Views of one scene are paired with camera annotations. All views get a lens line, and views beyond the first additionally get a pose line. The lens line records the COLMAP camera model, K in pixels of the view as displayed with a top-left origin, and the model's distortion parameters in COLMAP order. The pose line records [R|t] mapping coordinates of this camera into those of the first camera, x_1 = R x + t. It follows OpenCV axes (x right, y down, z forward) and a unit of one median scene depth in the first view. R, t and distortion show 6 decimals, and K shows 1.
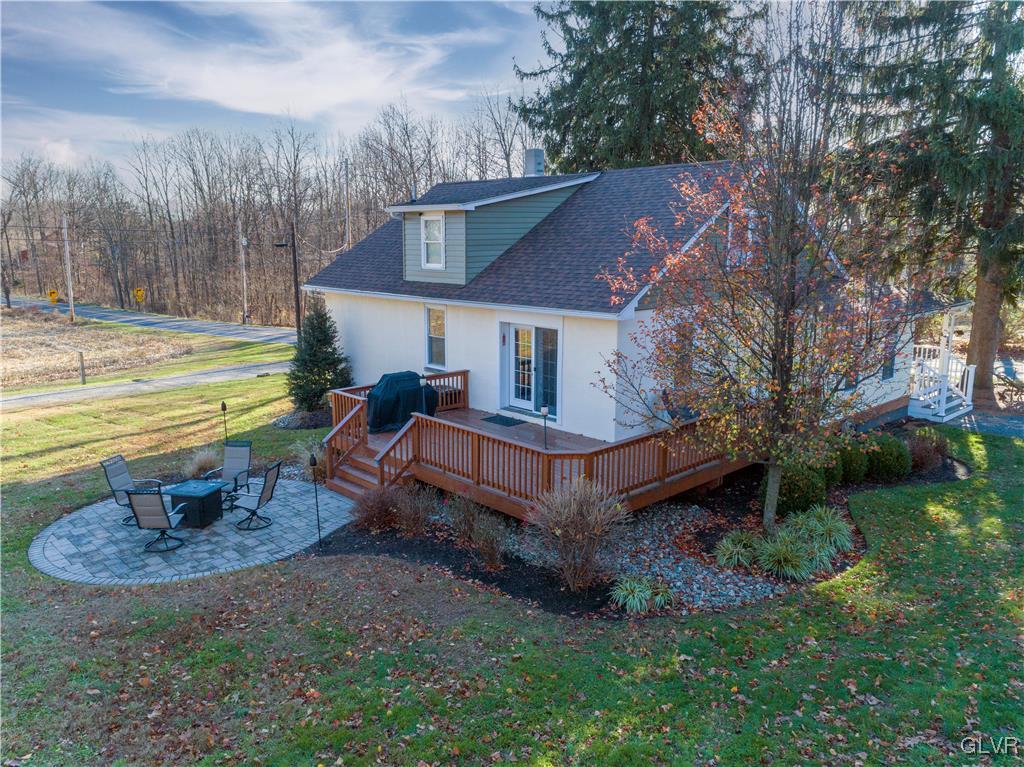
lens RADIAL K [[767.3, 0, 511.4], [0, 767.3, 383.7], [0, 0, 1]] dist [0.030442, 0.000884]
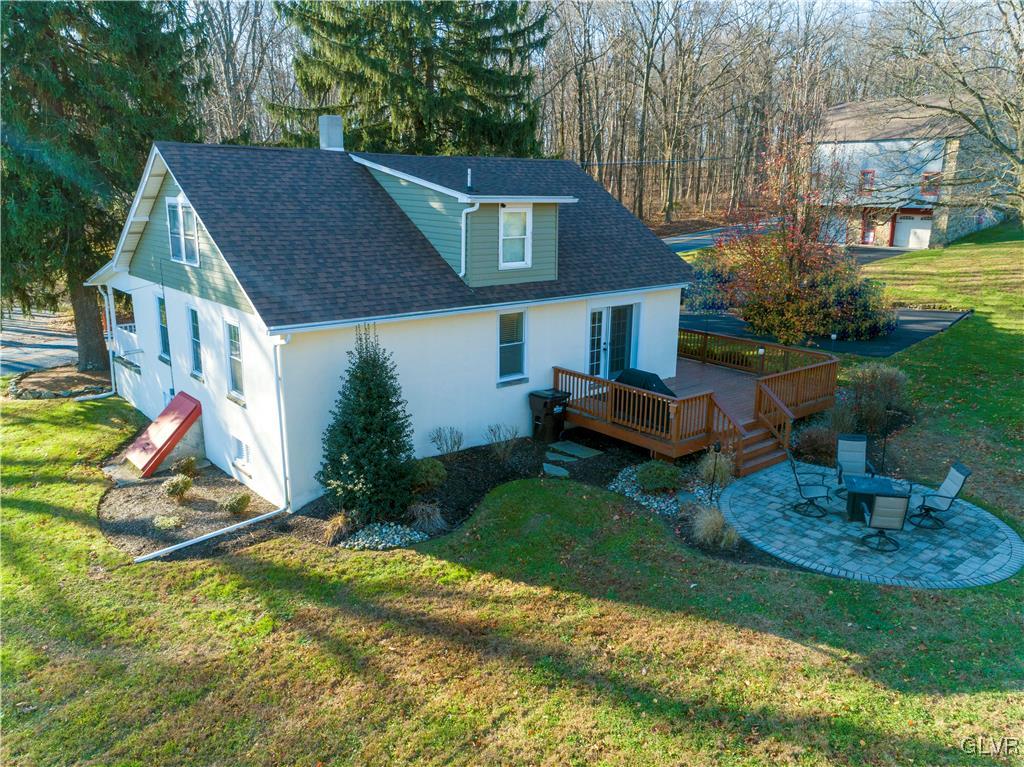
lens RADIAL K [[767.3, 0, 512.2], [0, 767.3, 383.6], [0, 0, 1]] dist [0.030442, 0.000884]
pose [[0.053642, -0.237565, 0.969889, -1.293808], [0.180762, 0.957551, 0.224545, -0.290412], [-0.982063, 0.163274, 0.094307, 1.235309]]
